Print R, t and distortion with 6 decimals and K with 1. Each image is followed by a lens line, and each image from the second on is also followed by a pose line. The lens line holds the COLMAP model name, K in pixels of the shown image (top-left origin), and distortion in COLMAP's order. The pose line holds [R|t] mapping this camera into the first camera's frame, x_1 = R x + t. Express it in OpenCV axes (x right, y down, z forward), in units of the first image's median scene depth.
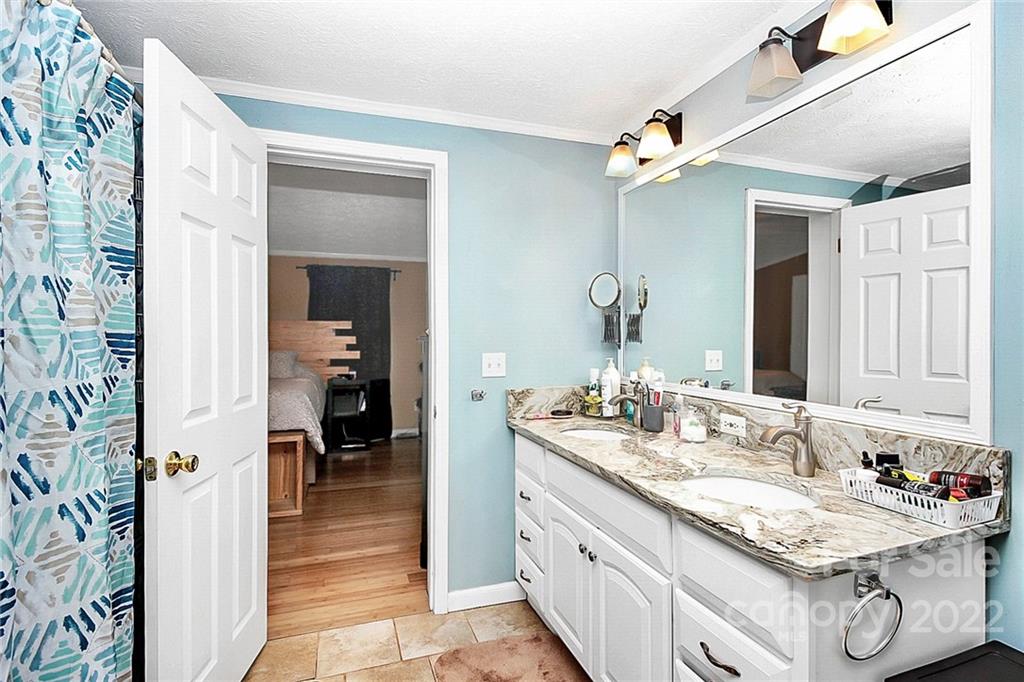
lens RADIAL K [[494.2, 0, 511.8], [0, 494.2, 339.2], [0, 0, 1]] dist [-0.004703, -0.001671]
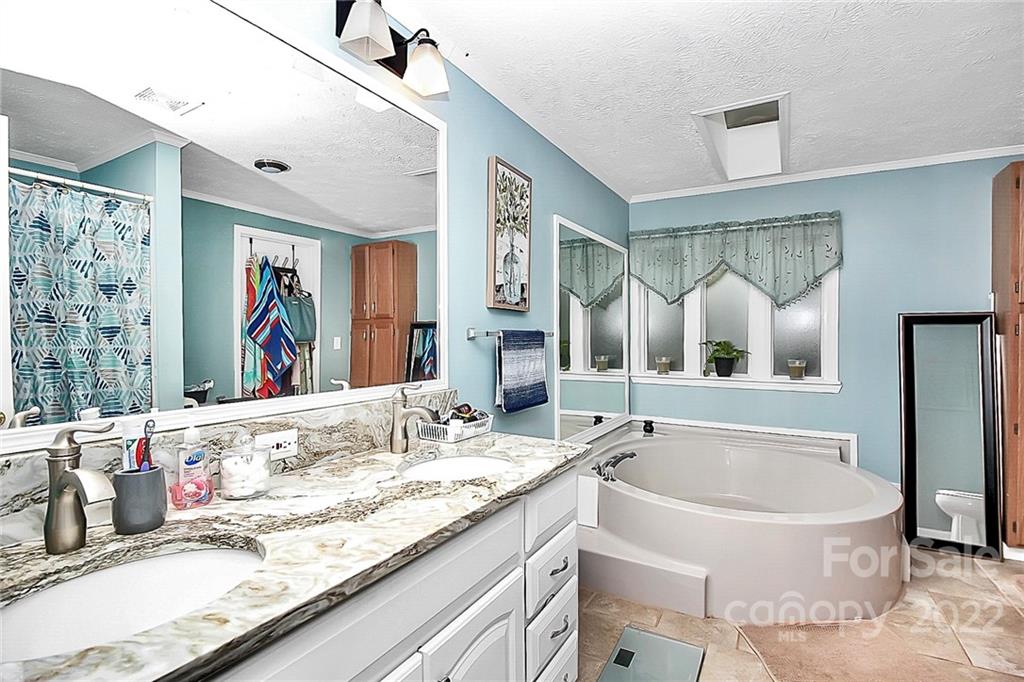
lens RADIAL K [[494.2, 0, 514.5], [0, 494.2, 332.9], [0, 0, 1]] dist [-0.004703, -0.001671]
pose [[-0.652673, 0.010644, 0.757565, -0.375300], [0.009560, 0.999937, -0.005813, 0.022678], [-0.757579, 0.003448, -0.652734, 1.441040]]
